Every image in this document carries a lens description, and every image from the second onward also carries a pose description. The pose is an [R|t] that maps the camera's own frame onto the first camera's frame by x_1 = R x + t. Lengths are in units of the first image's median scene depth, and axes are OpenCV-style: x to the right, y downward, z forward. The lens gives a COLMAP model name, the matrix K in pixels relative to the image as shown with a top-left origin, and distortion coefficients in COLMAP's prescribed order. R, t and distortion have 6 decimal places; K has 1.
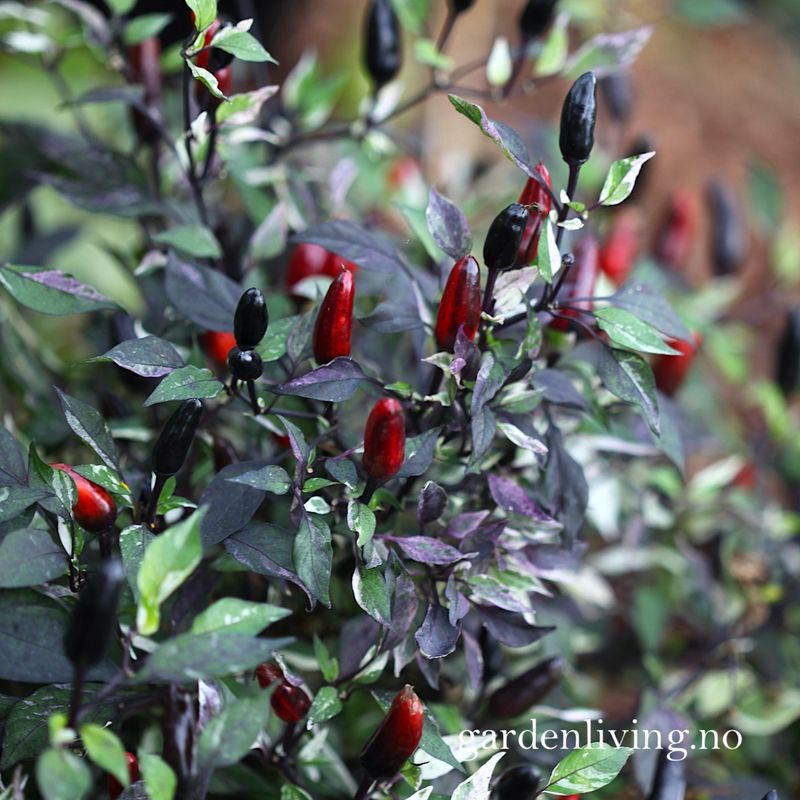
lens RADIAL K [[3813.5, 0, 400.0], [0, 3813.5, 400.0], [0, 0, 1]] dist [-0.193225, 0.774875]
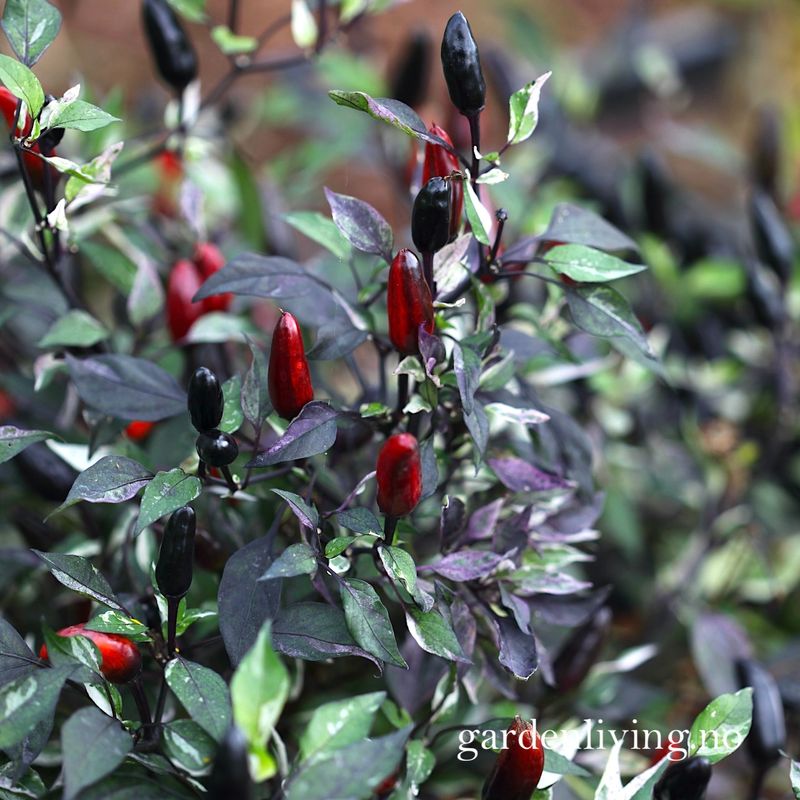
lens RADIAL K [[3813.5, 0, 400.0], [0, 3813.5, 400.0], [0, 0, 1]] dist [-0.193225, 0.774875]
pose [[0.922886, -0.355365, 0.148315, -0.129672], [0.343284, 0.933761, 0.101228, -0.096290], [-0.174464, -0.042508, 0.983746, 0.103986]]
